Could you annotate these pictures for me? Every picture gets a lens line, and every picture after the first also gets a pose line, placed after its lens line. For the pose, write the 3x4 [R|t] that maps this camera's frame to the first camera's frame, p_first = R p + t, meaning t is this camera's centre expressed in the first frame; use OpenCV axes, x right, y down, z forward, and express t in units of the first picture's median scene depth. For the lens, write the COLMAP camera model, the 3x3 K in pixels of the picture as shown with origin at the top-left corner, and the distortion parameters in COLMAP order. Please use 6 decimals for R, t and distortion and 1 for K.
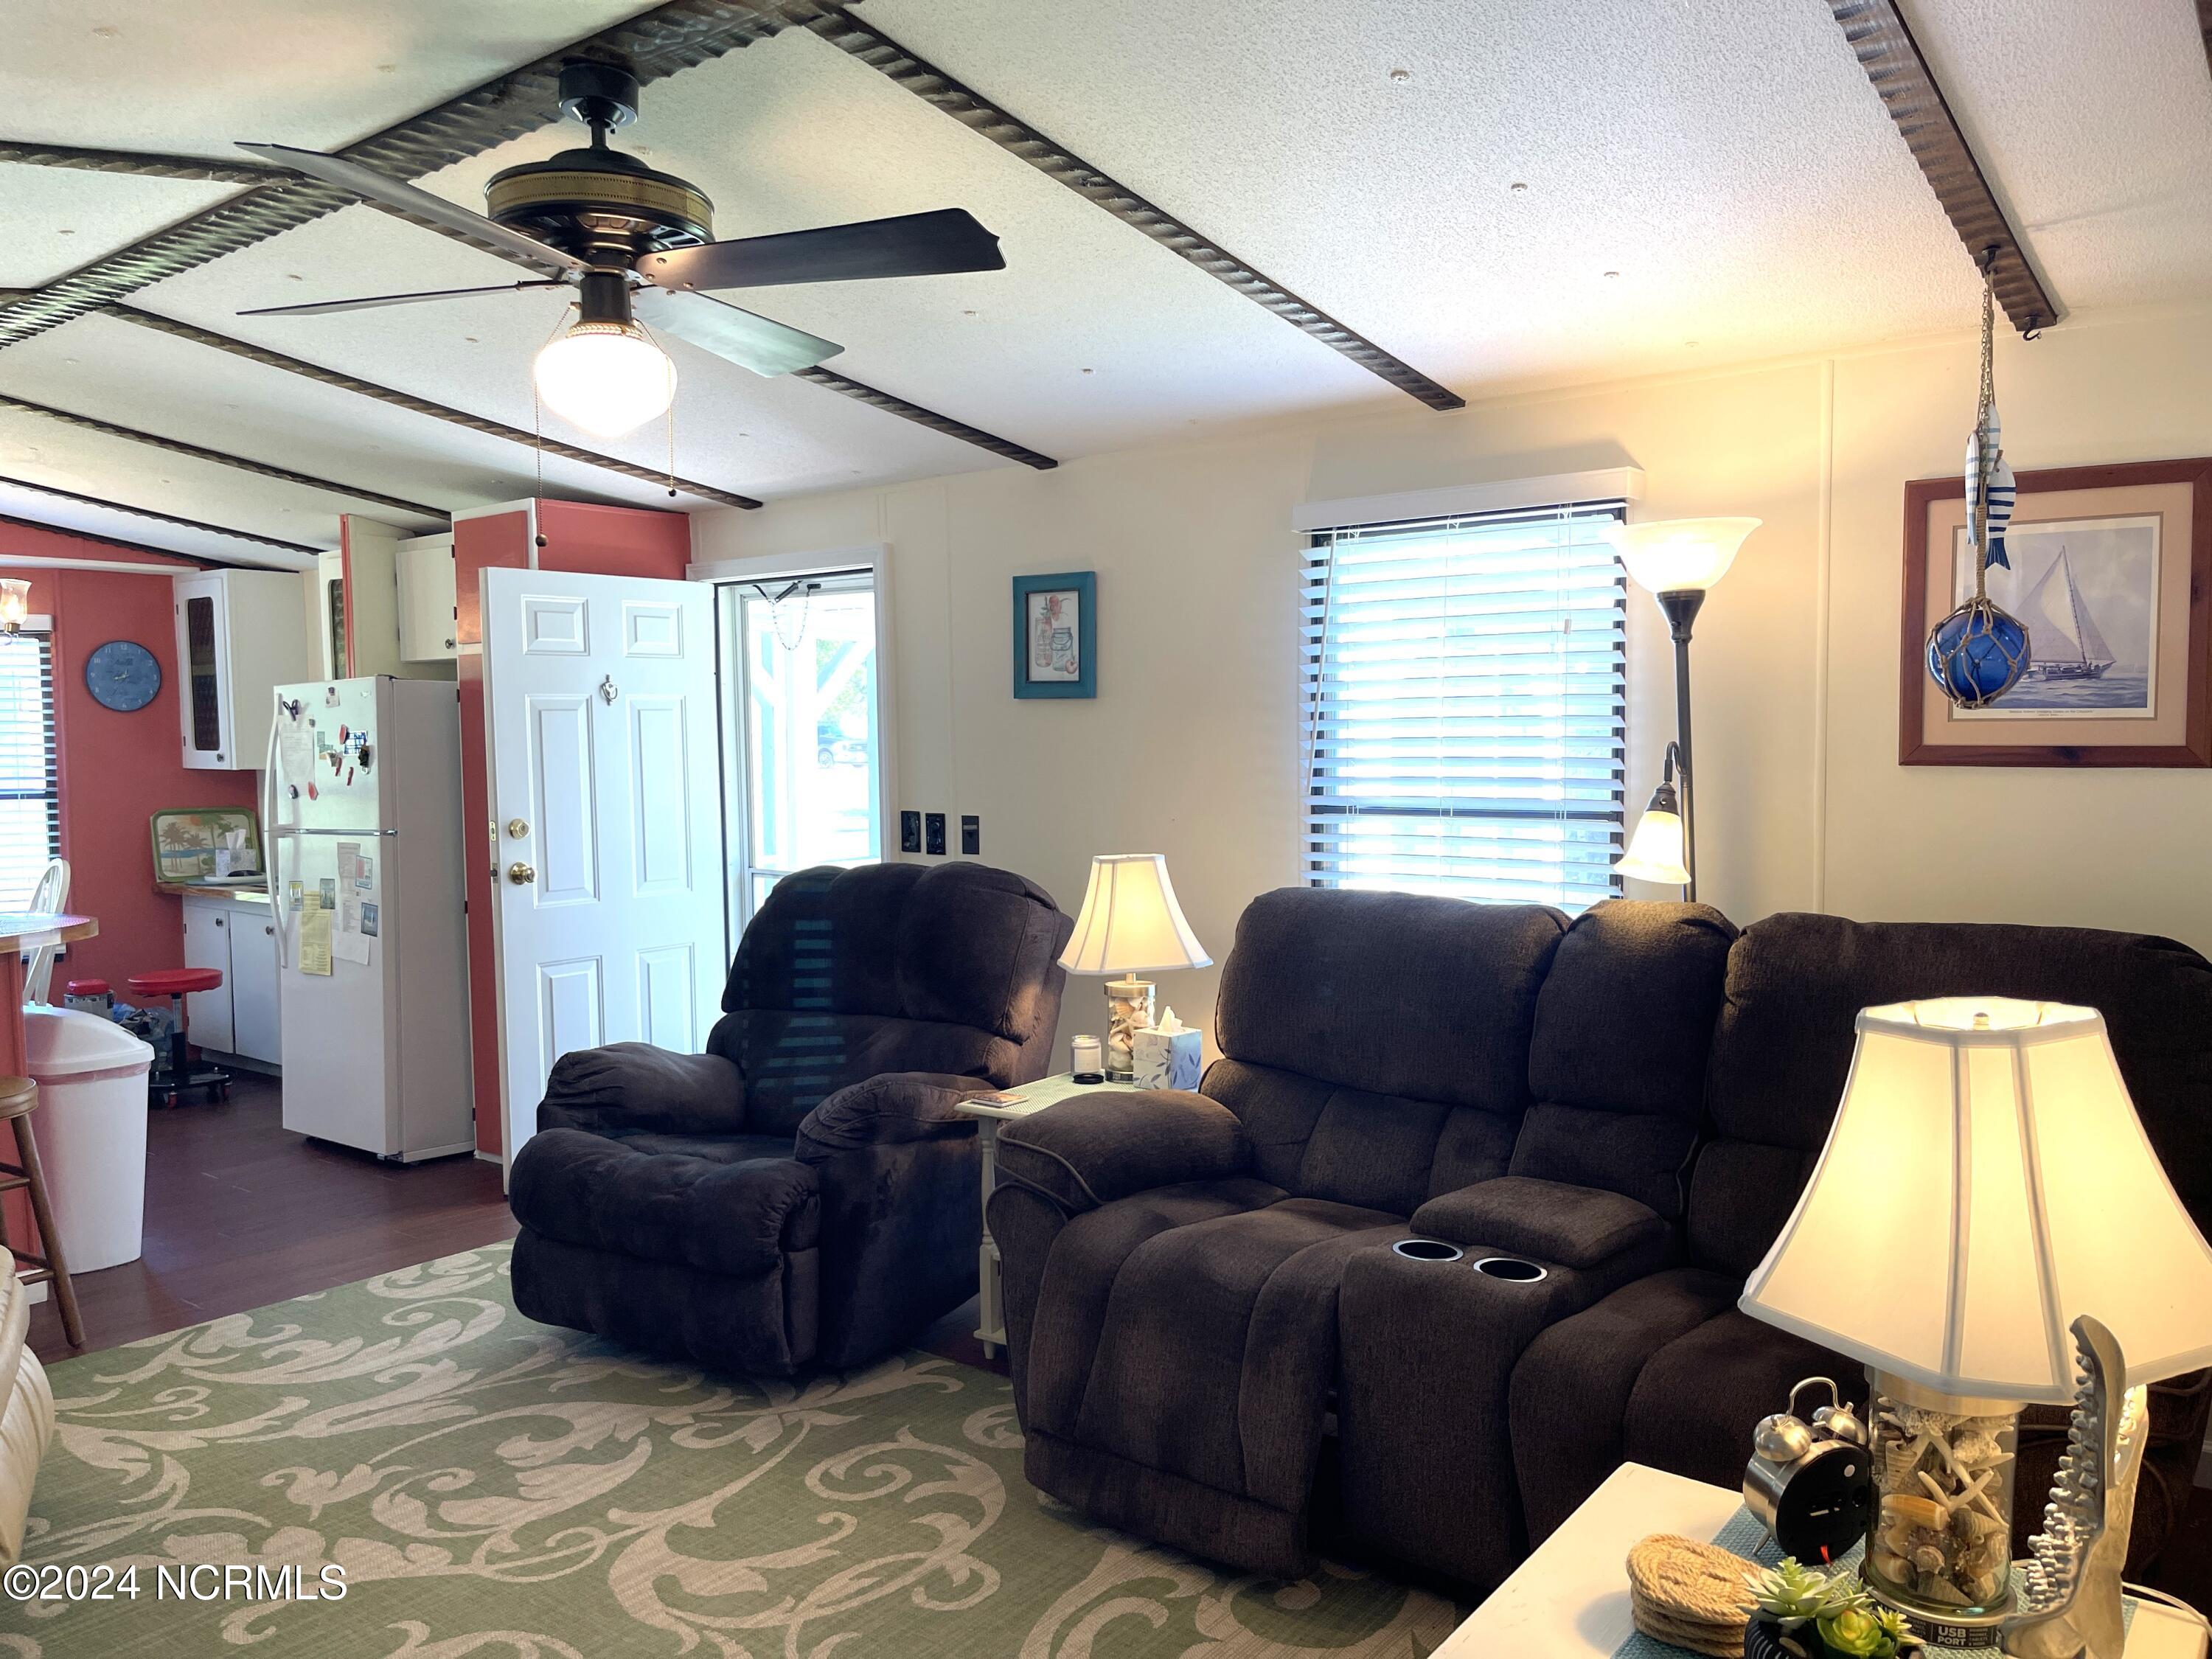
lens RADIAL K [[1670.4, 0, 1100.8], [0, 1670.4, 844.1], [0, 0, 1]] dist [0.065741, -0.093735]
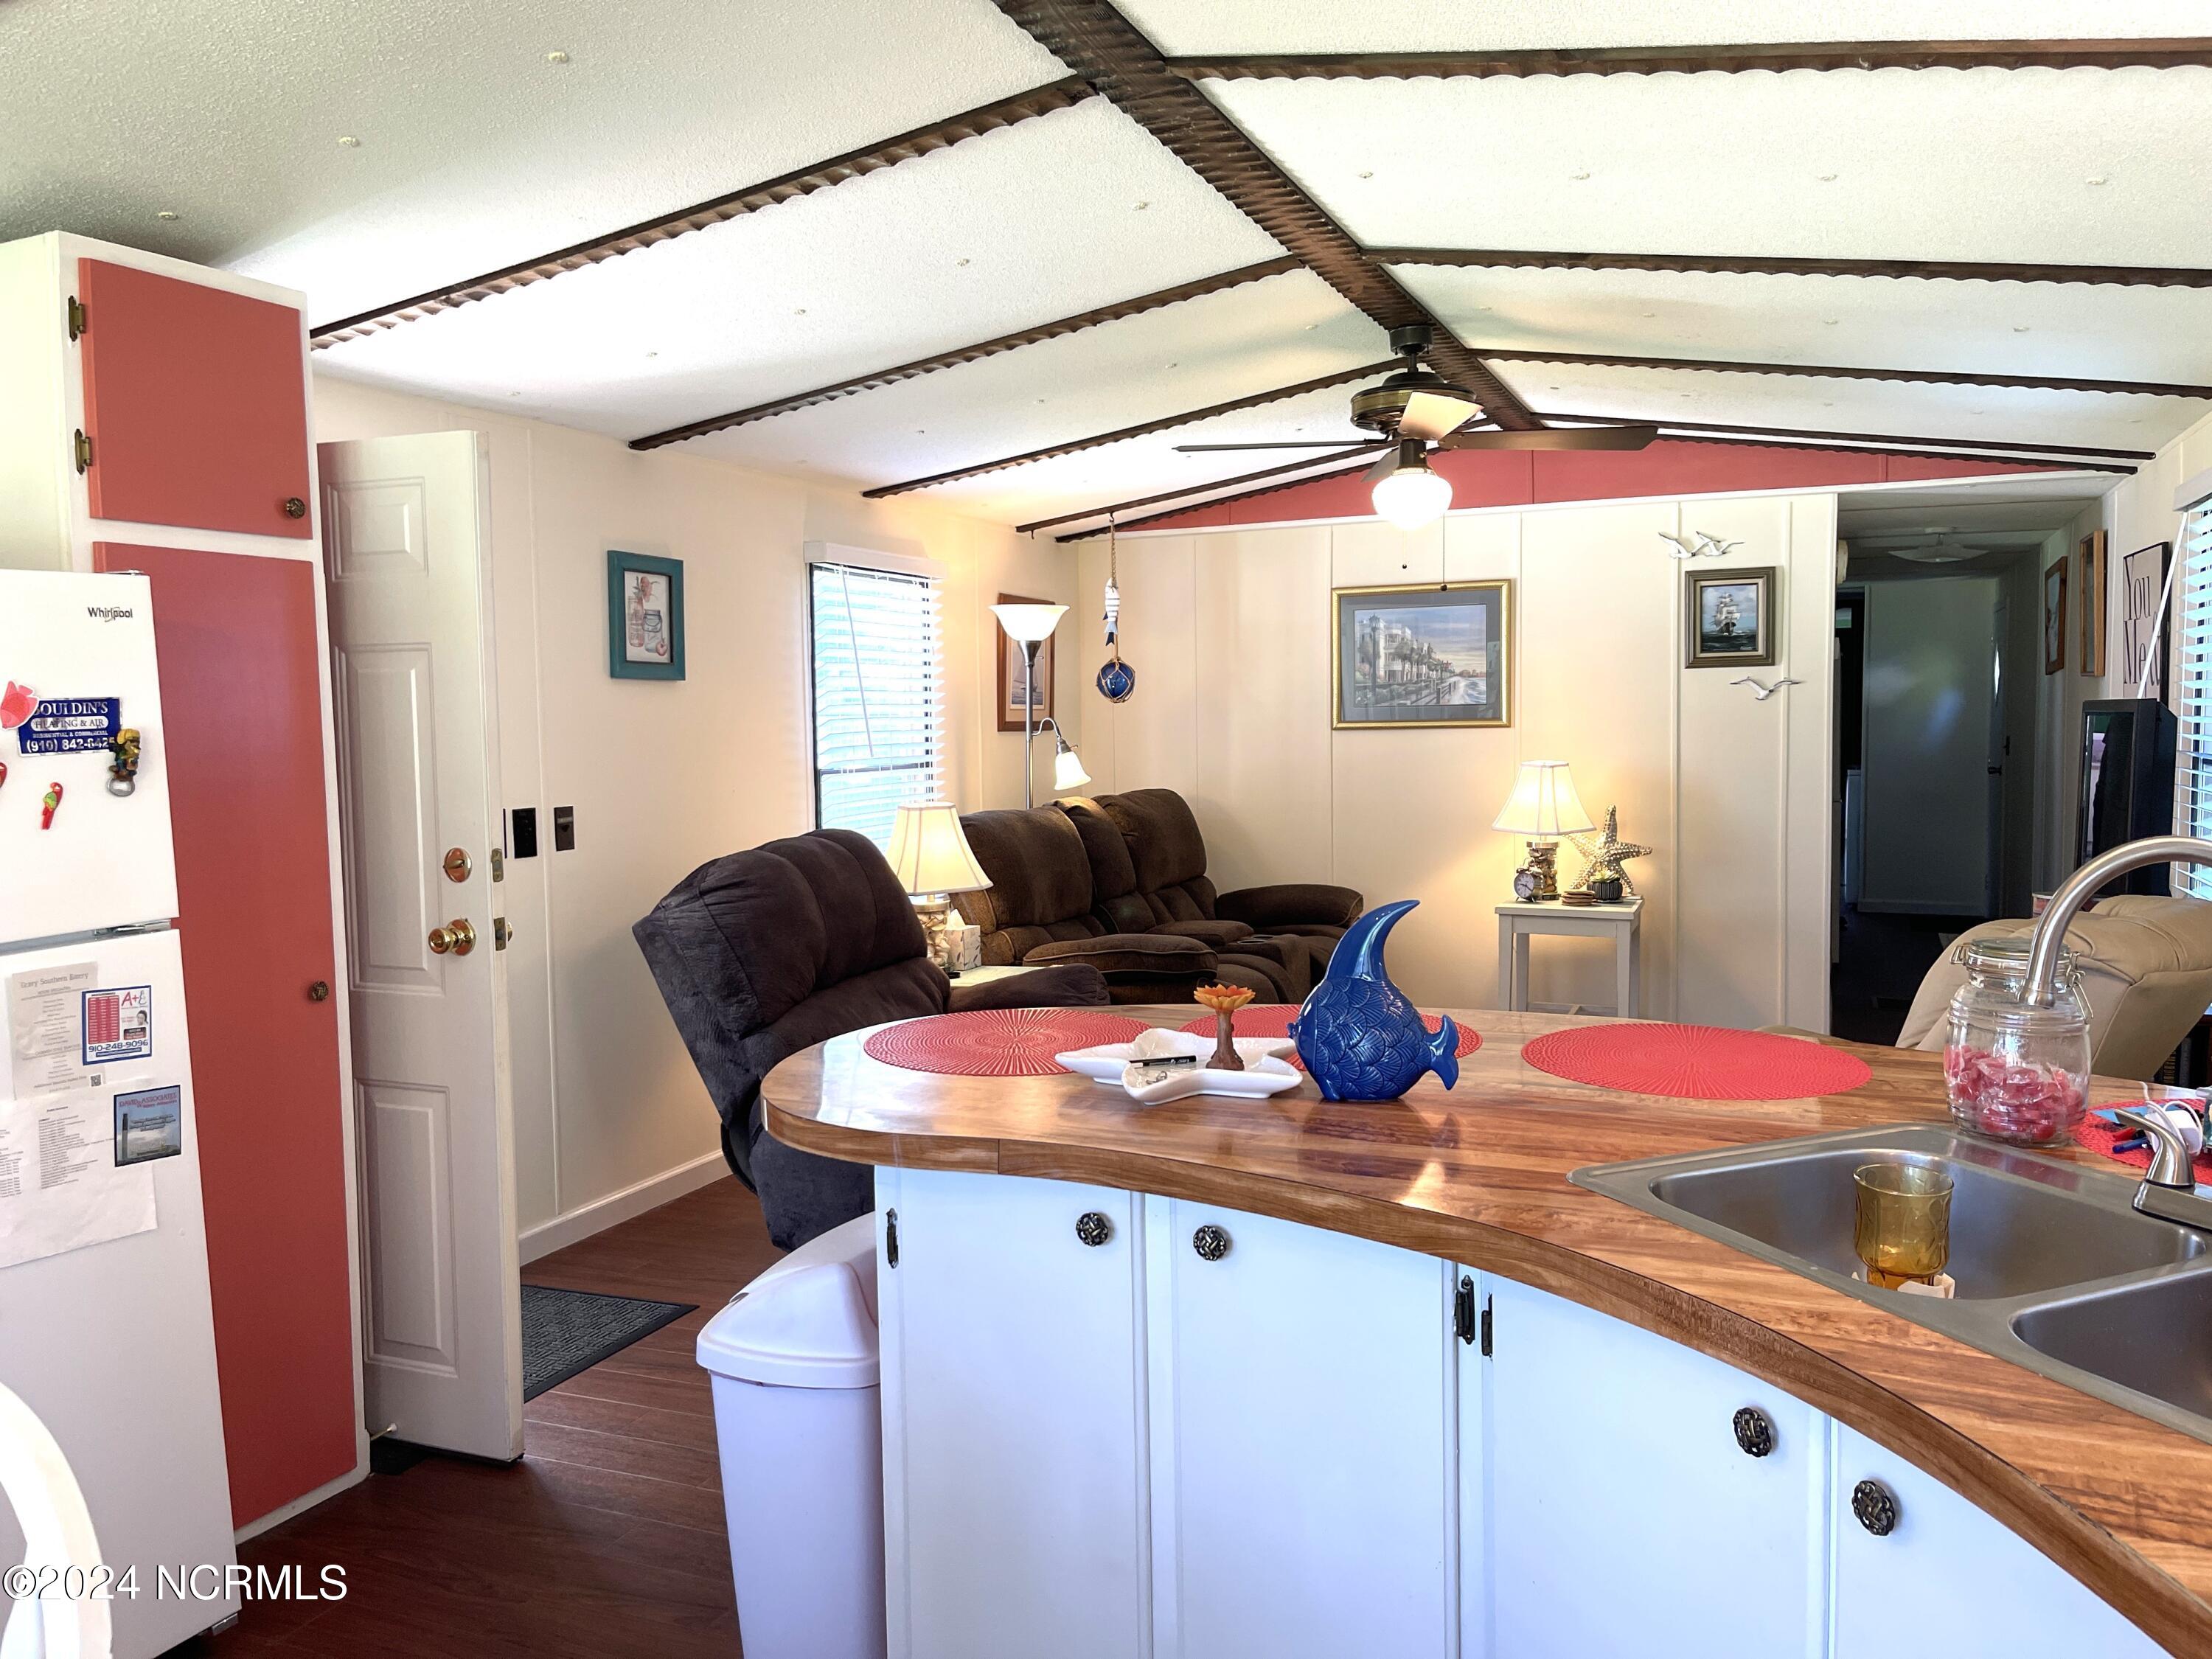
lens RADIAL K [[1670.4, 0, 1108.6], [0, 1670.4, 824.5], [0, 0, 1]] dist [0.065741, -0.093735]
pose [[-0.269810, -0.049681, 0.961631, -1.311494], [0.082873, 0.993765, 0.074593, -0.064861], [-0.959341, 0.099819, -0.264010, 1.234251]]
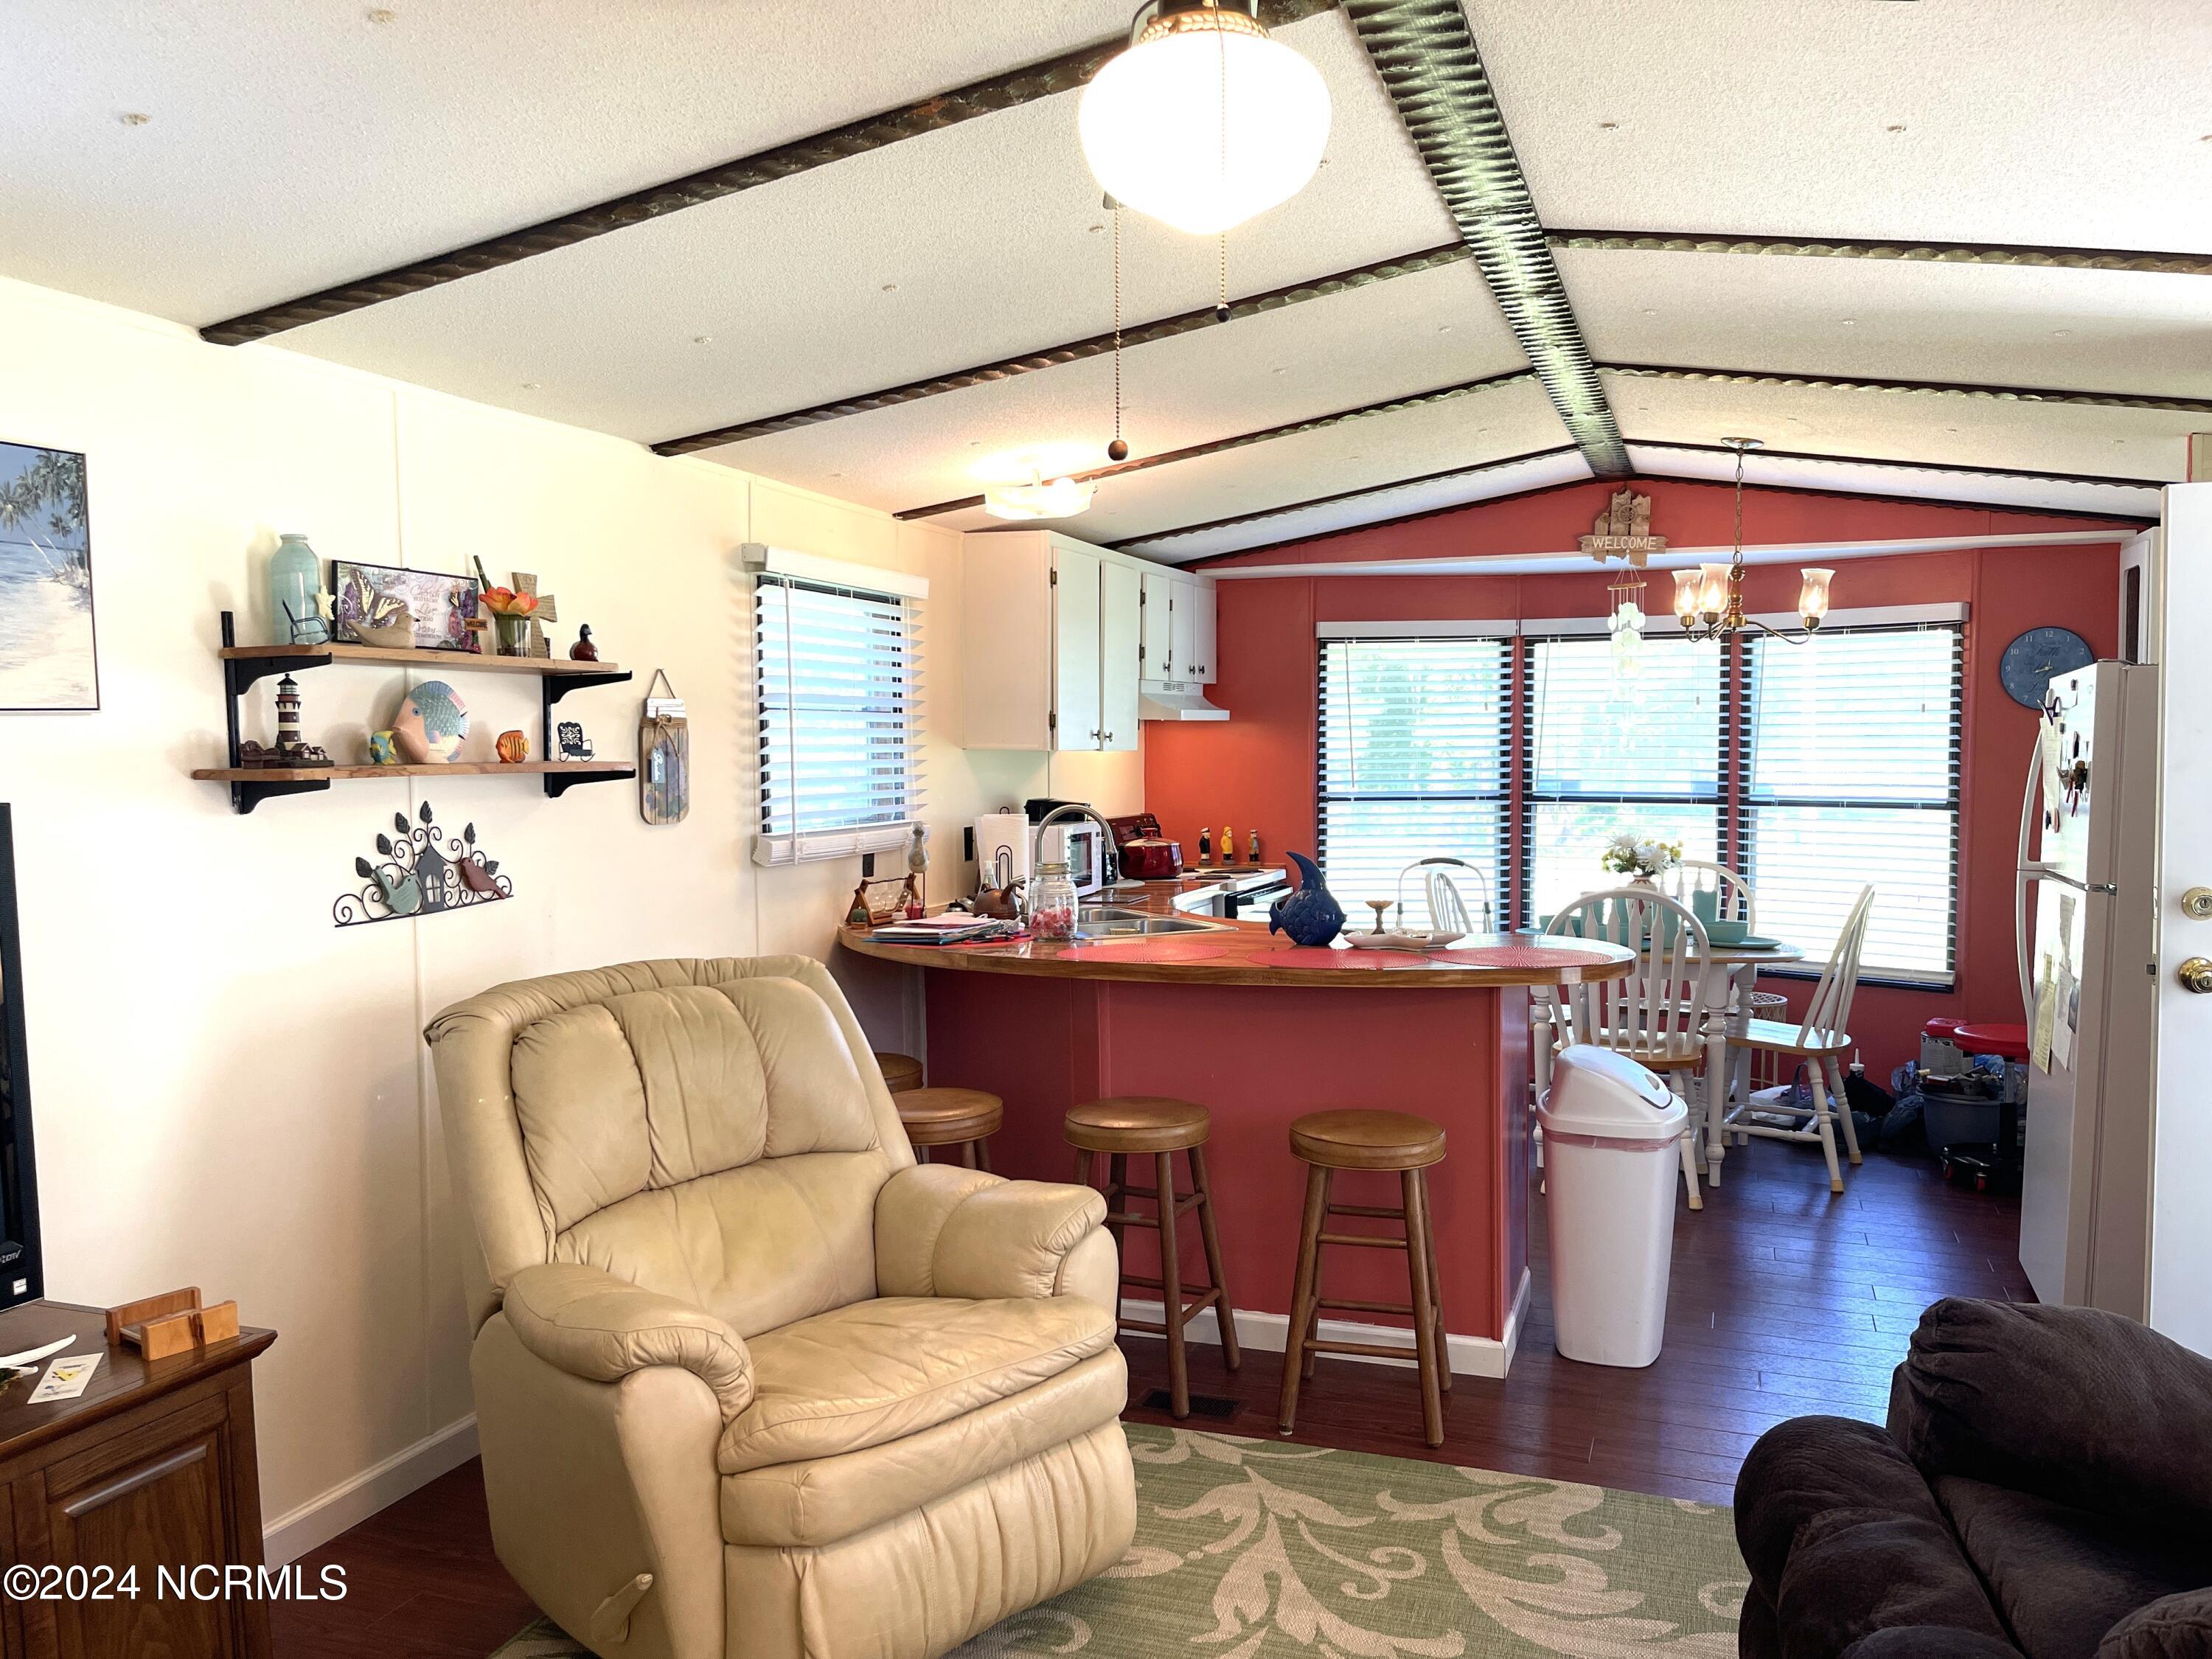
lens RADIAL K [[1670.4, 0, 1107.1], [0, 1670.4, 827.4], [0, 0, 1]] dist [0.065741, -0.093735]
pose [[0.306273, 0.058236, -0.950161, 0.157899], [-0.060719, 0.997290, 0.041553, -0.050723], [0.950005, 0.044966, 0.308979, 0.559688]]
